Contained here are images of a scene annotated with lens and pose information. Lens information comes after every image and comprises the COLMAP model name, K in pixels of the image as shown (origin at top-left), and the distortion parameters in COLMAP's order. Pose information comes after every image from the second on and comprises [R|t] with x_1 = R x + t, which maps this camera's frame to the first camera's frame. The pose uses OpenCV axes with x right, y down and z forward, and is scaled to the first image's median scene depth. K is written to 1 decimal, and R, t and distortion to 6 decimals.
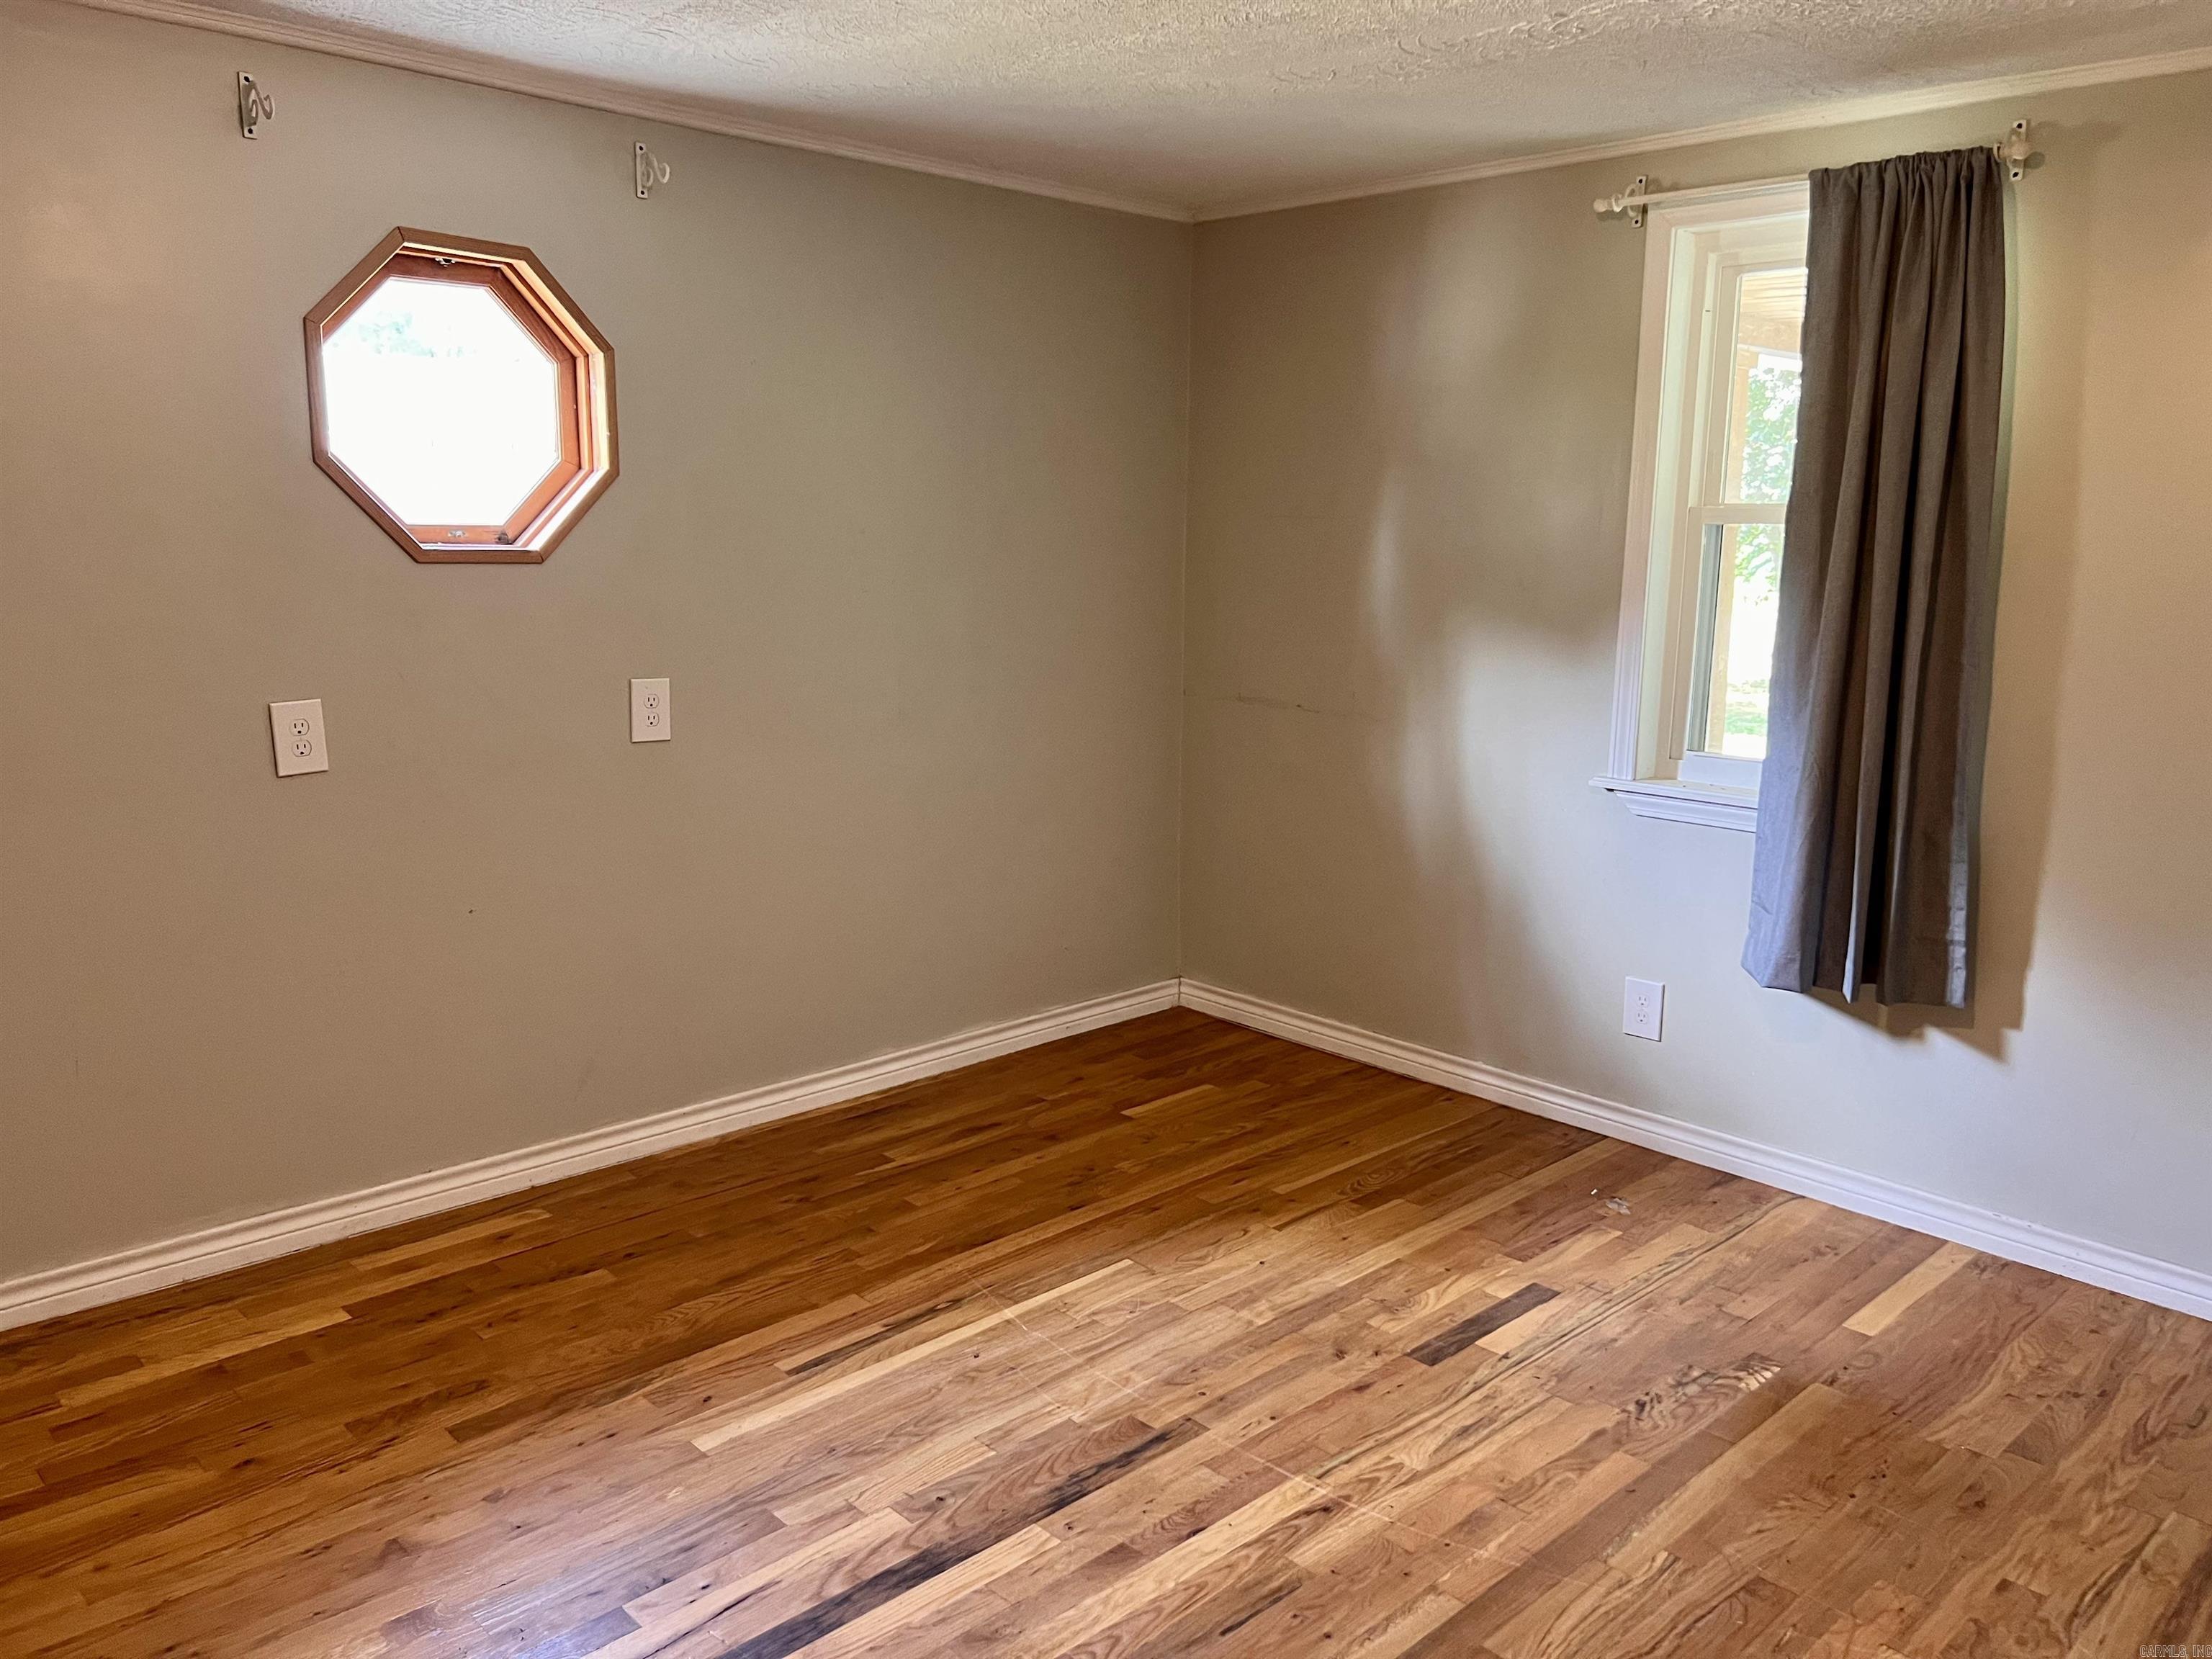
lens RADIAL K [[1654.8, 0, 1117.6], [0, 1654.8, 828.3], [0, 0, 1]] dist [0.061019, -0.070039]
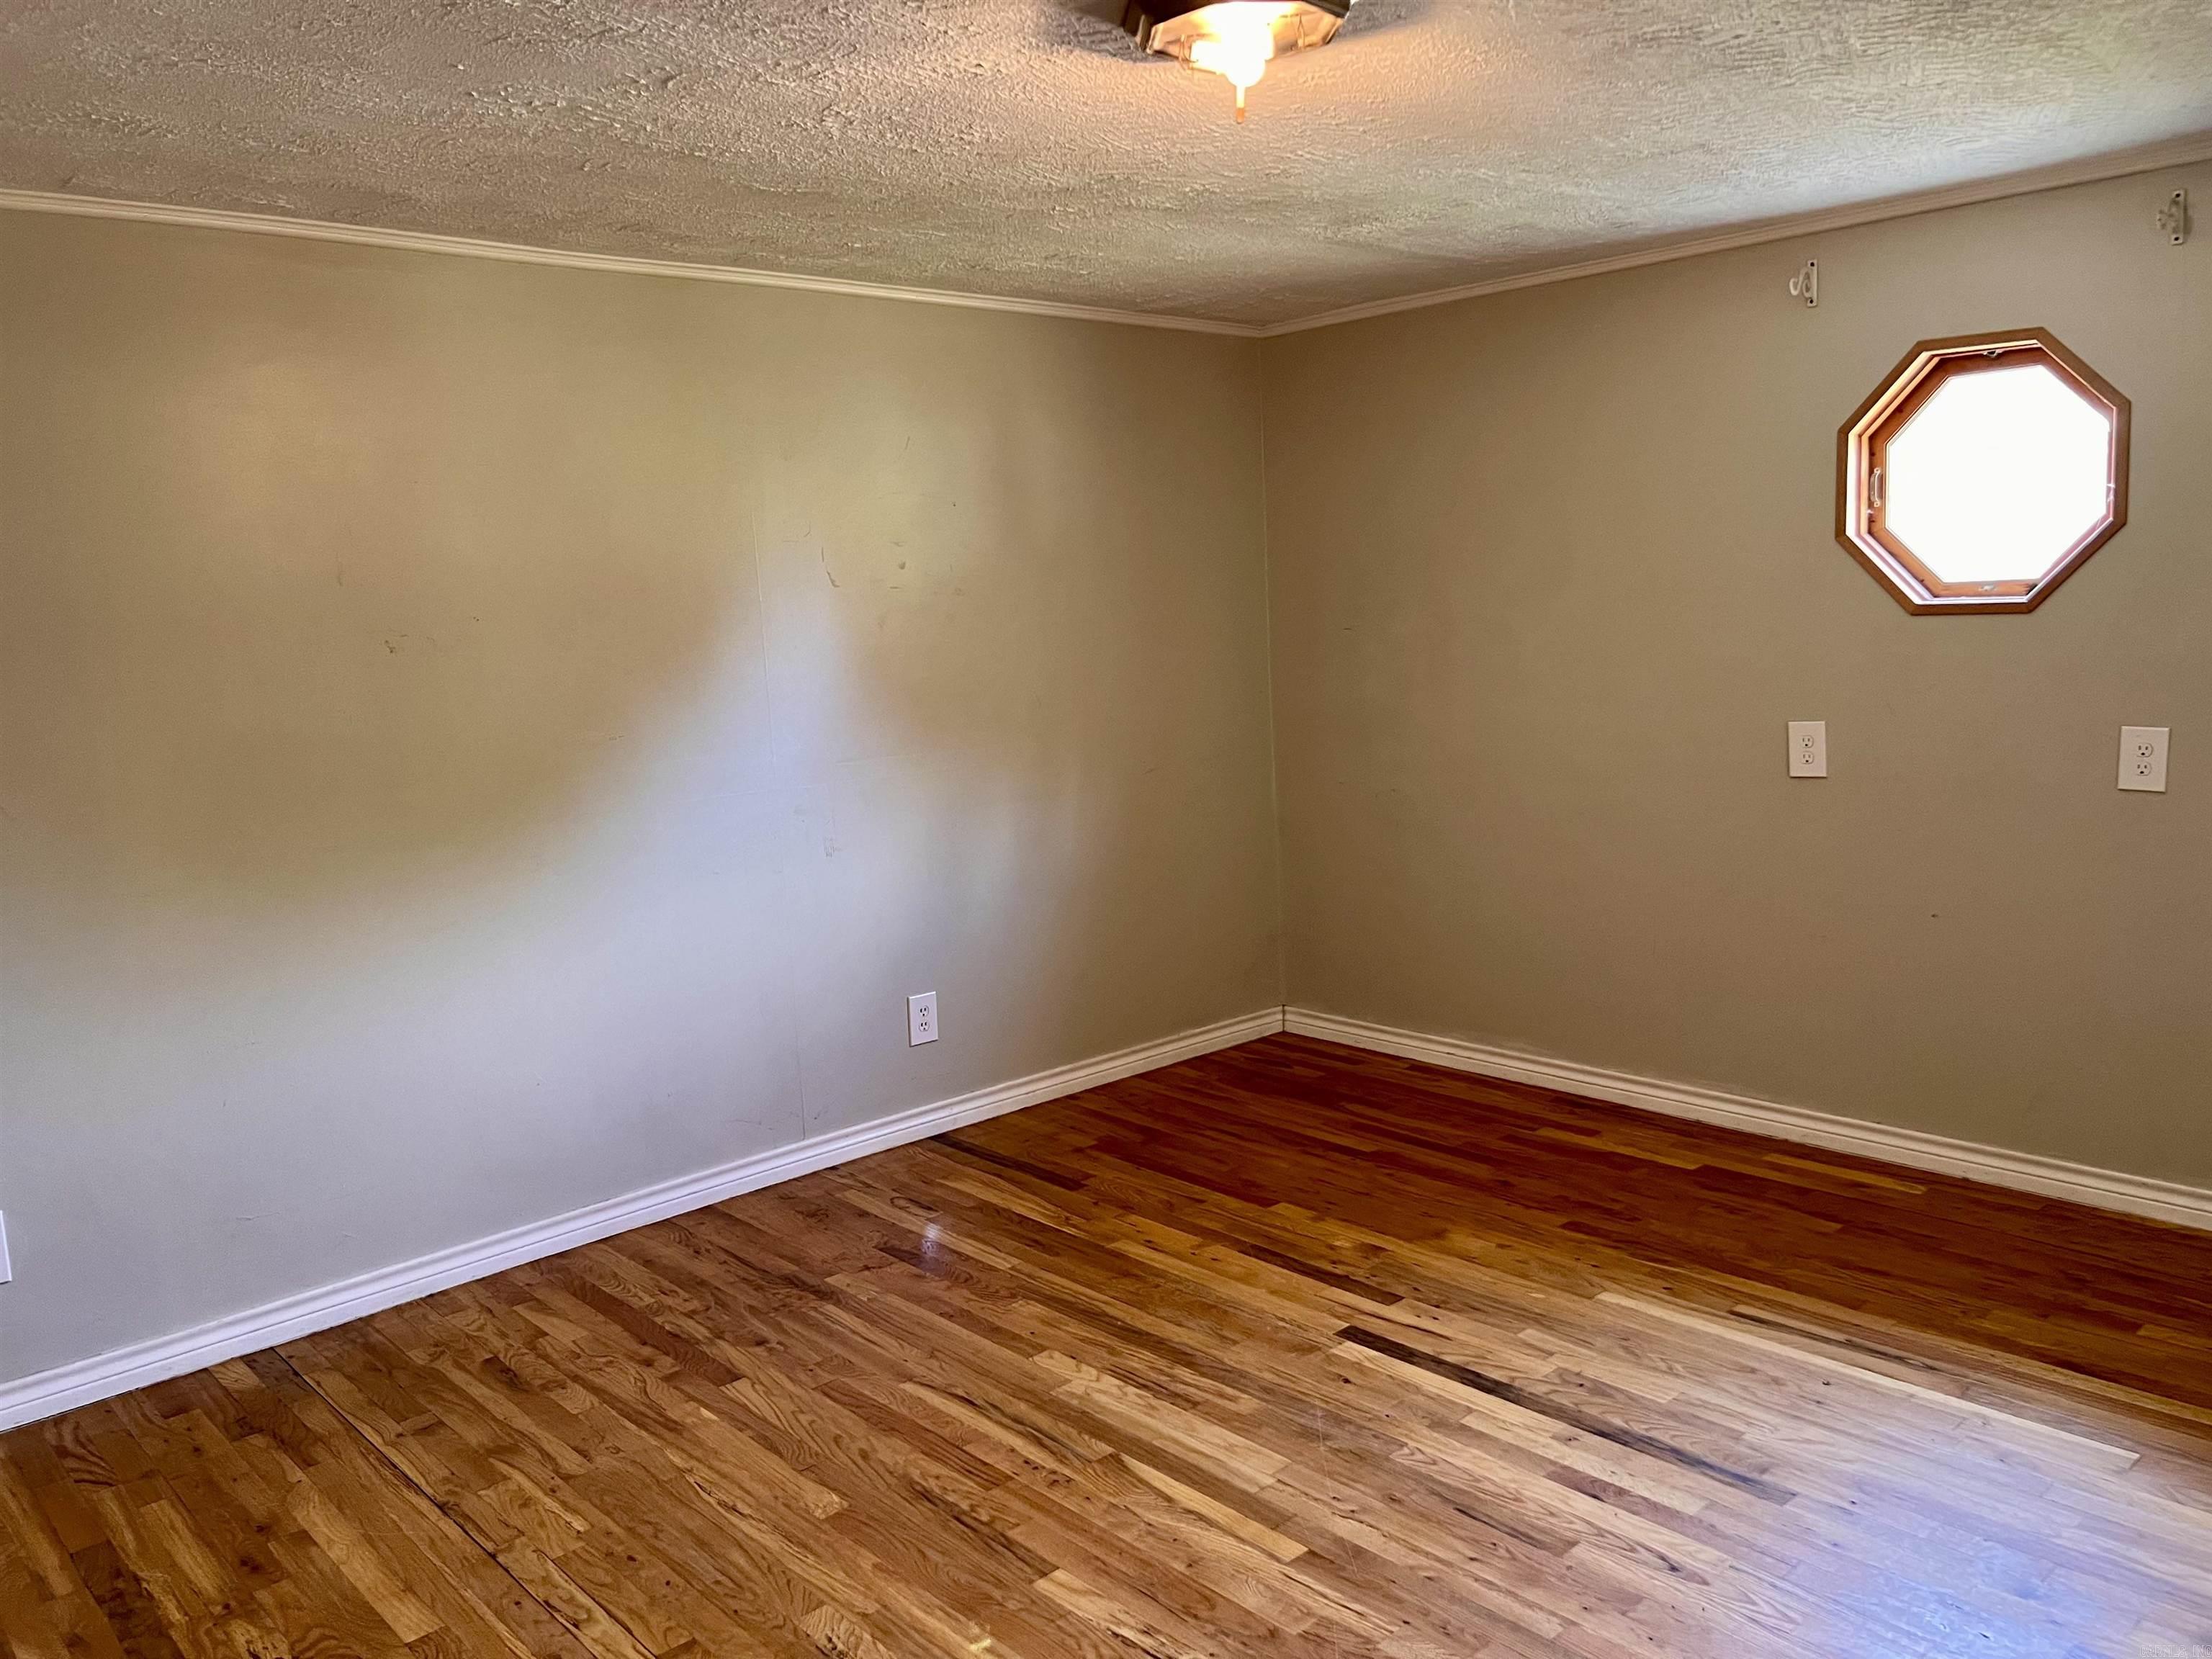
lens RADIAL K [[1654.8, 0, 1119.5], [0, 1654.8, 828.3], [0, 0, 1]] dist [0.061019, -0.070039]
pose [[-0.018907, 0.119316, -0.992676, 0.836959], [-0.137479, 0.983113, 0.120785, -0.078562], [0.990324, 0.138756, -0.002184, 0.480818]]
